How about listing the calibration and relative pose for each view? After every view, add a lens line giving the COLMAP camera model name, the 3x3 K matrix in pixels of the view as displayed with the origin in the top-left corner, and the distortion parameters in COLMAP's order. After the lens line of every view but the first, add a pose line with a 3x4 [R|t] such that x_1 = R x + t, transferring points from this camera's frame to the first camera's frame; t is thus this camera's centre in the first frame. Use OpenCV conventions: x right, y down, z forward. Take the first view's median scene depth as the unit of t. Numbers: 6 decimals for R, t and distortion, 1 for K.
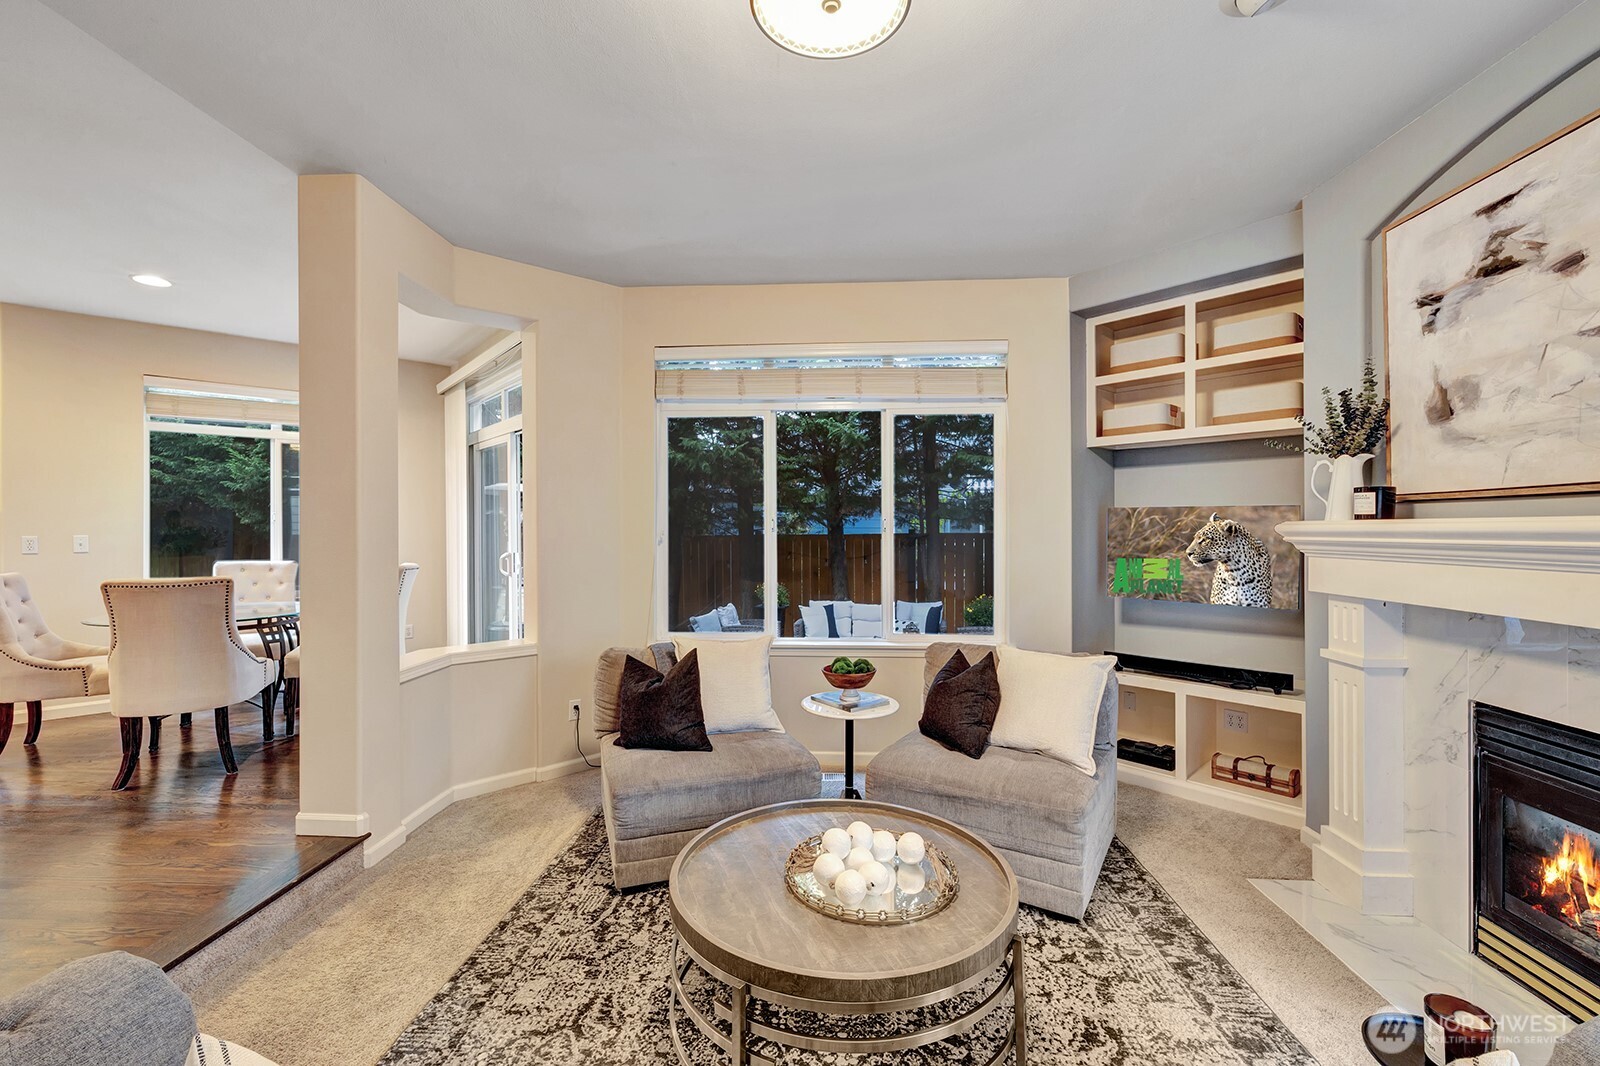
lens RADIAL K [[679.7, 0, 803.8], [0, 679.7, 527.5], [0, 0, 1]] dist [0.000481, 0.001460]
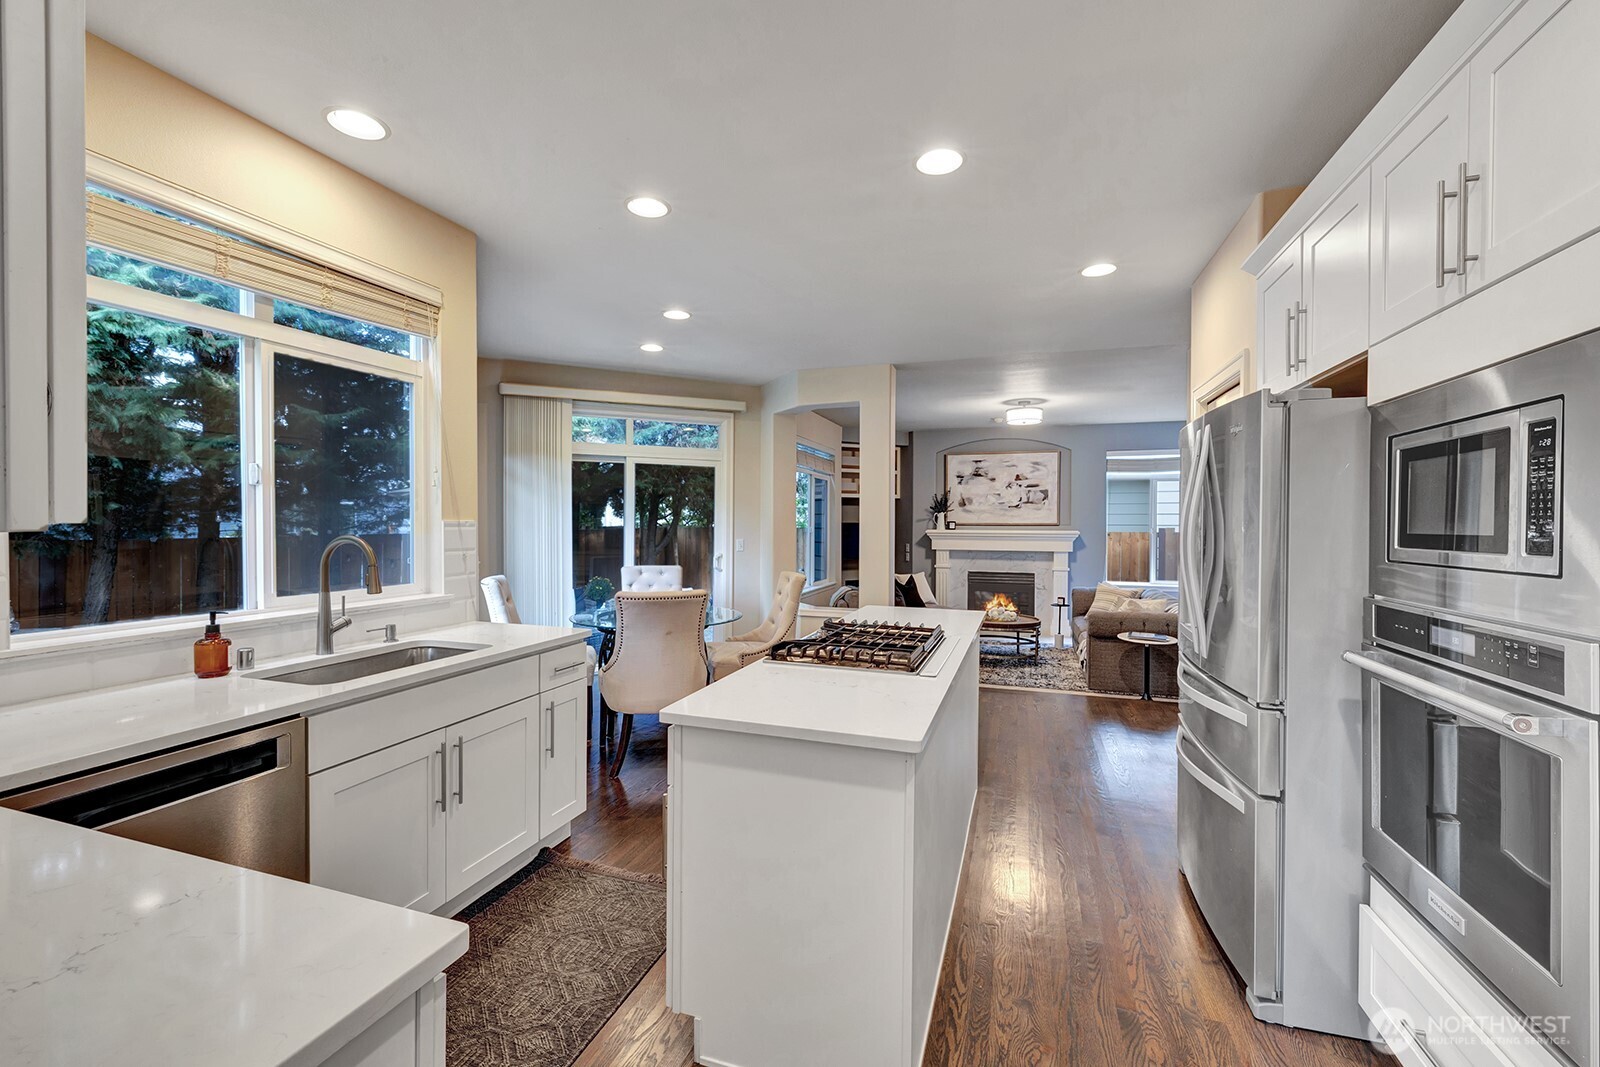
lens RADIAL K [[679.7, 0, 790.3], [0, 679.7, 535.6], [0, 0, 1]] dist [0.000481, 0.001460]
pose [[0.267685, -0.017388, 0.963349, -3.190736], [-0.008462, 0.999756, 0.020397, -0.048596], [-0.963469, -0.013611, 0.267473, 0.841560]]
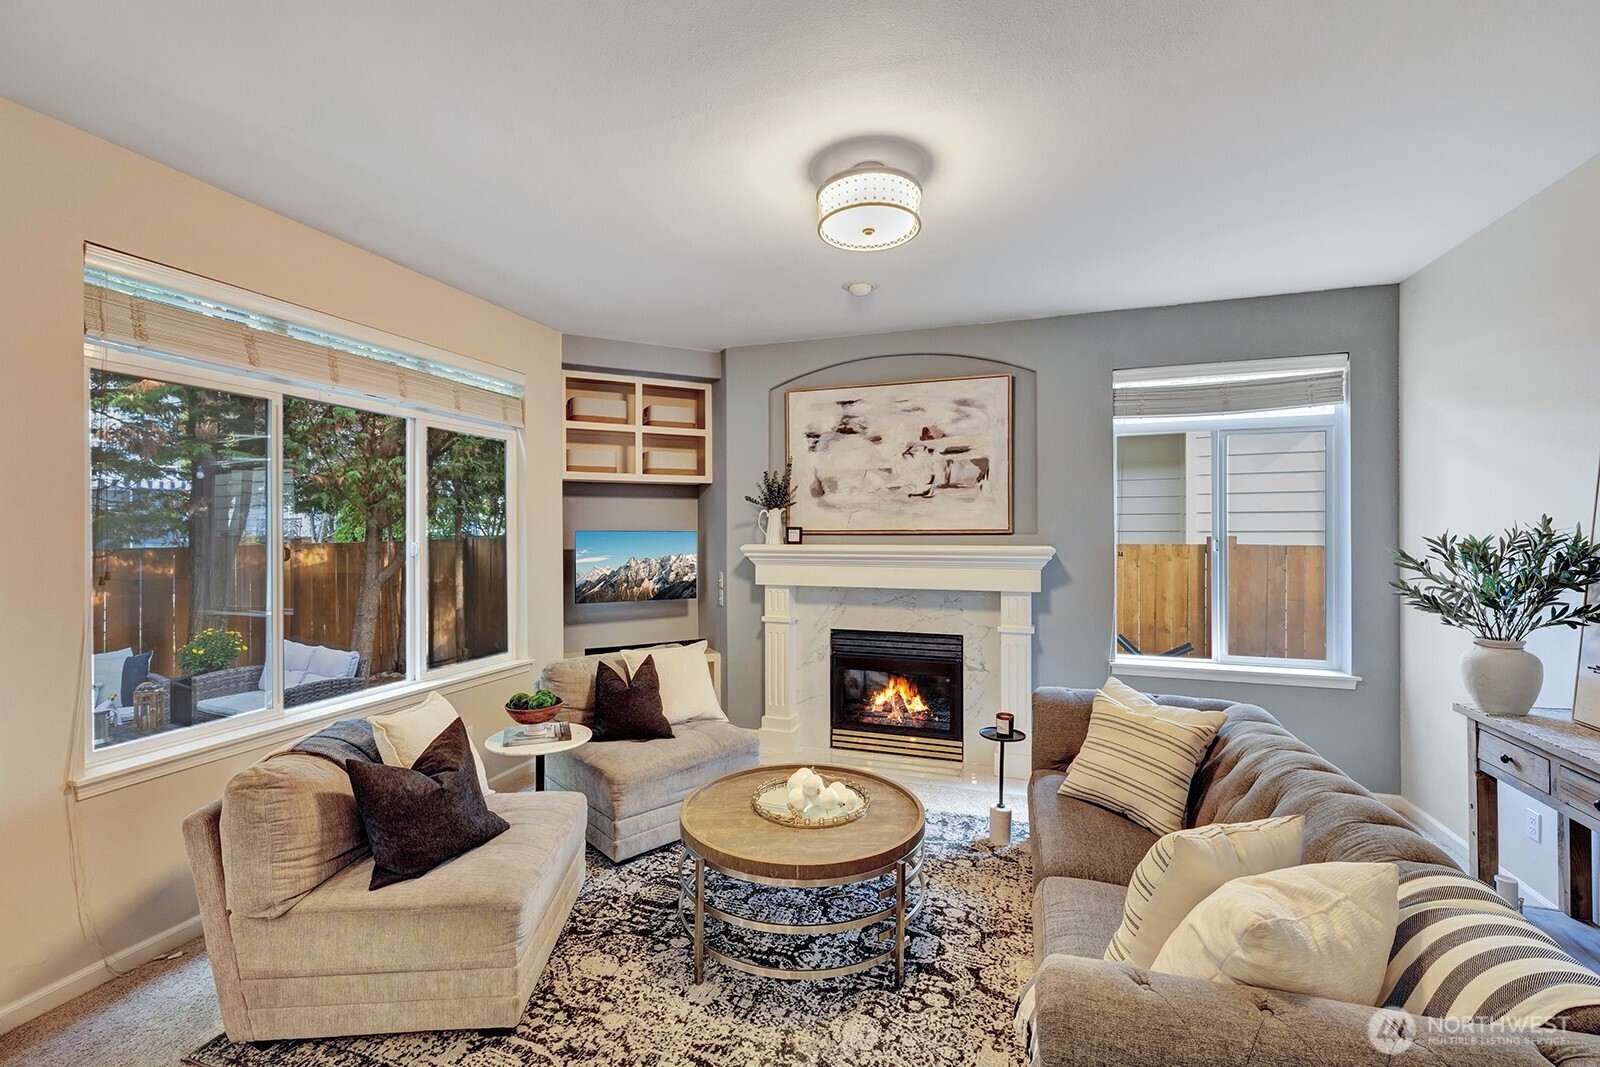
lens RADIAL K [[679.7, 0, 794.0], [0, 679.7, 524.3], [0, 0, 1]] dist [0.000481, 0.001460]
pose [[0.267287, 0.005518, 0.963601, -0.990632], [-0.002765, 0.999984, -0.004960, -0.056397], [-0.963613, -0.001339, 0.267298, 0.488333]]
